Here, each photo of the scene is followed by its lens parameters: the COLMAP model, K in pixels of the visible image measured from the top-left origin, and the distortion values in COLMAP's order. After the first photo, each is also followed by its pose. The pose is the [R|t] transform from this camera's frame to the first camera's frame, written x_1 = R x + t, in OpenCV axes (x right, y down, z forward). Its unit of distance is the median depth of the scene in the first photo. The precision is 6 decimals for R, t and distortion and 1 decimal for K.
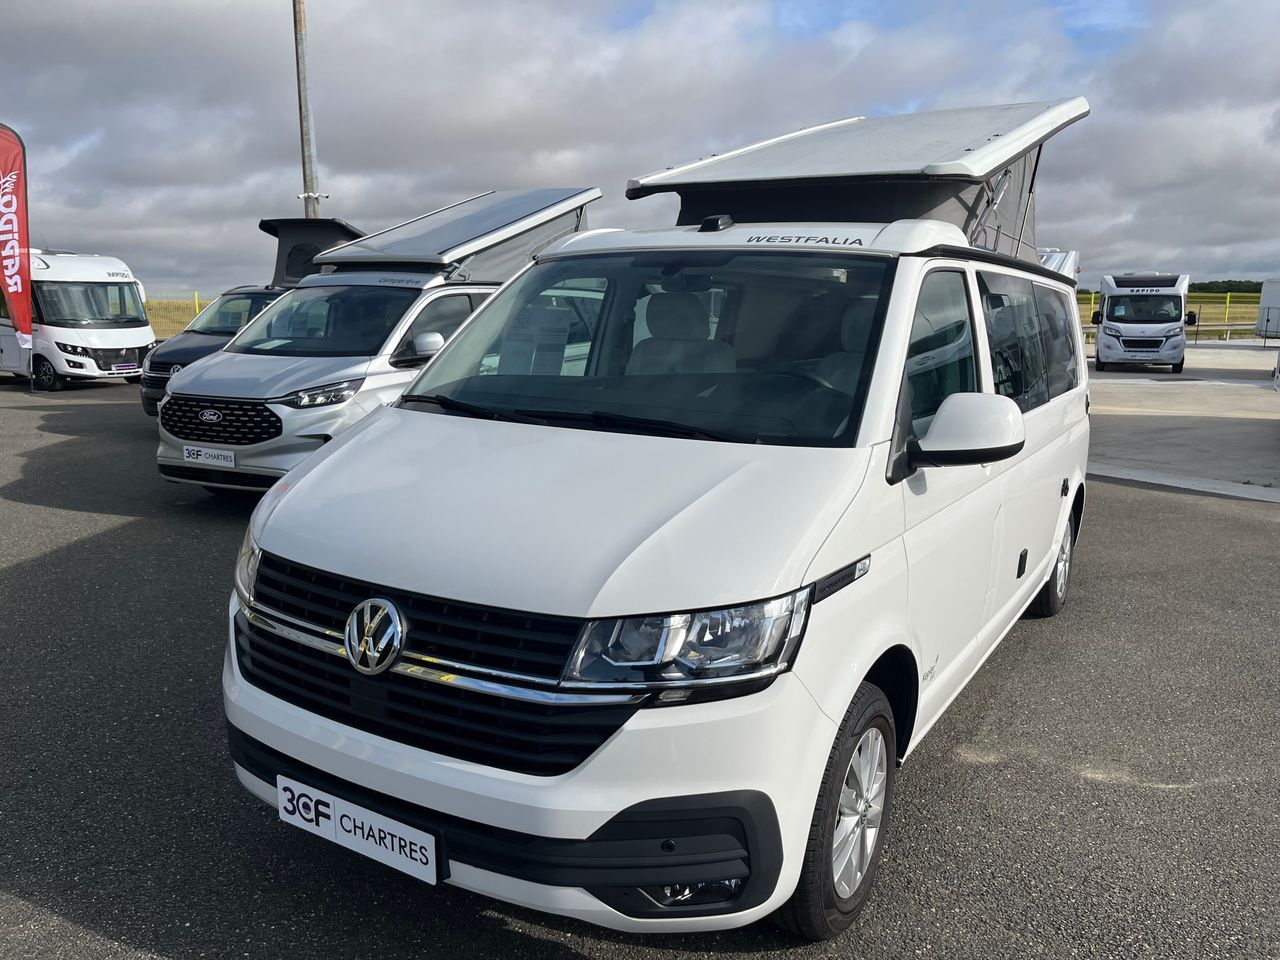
lens RADIAL K [[974.1, 0, 640.0], [0, 974.1, 480.0], [0, 0, 1]] dist [0.035693, -0.059114]
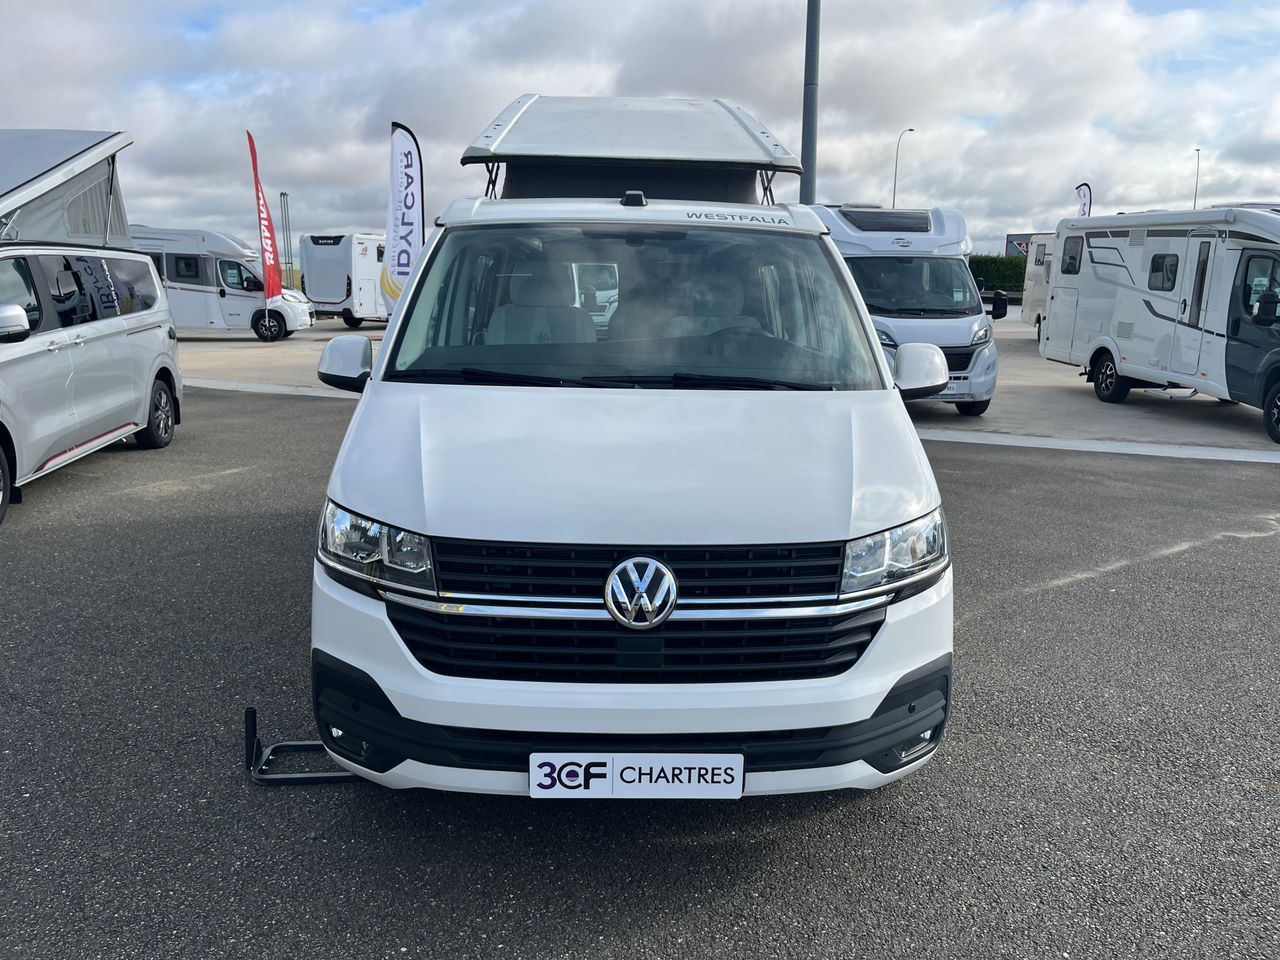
lens RADIAL K [[974.1, 0, 640.0], [0, 974.1, 480.0], [0, 0, 1]] dist [0.035693, -0.059114]
pose [[0.838345, -0.112060, 0.533499, -0.821578], [0.093322, 0.993699, 0.062077, -0.026995], [-0.537093, -0.002254, 0.843520, 0.113403]]
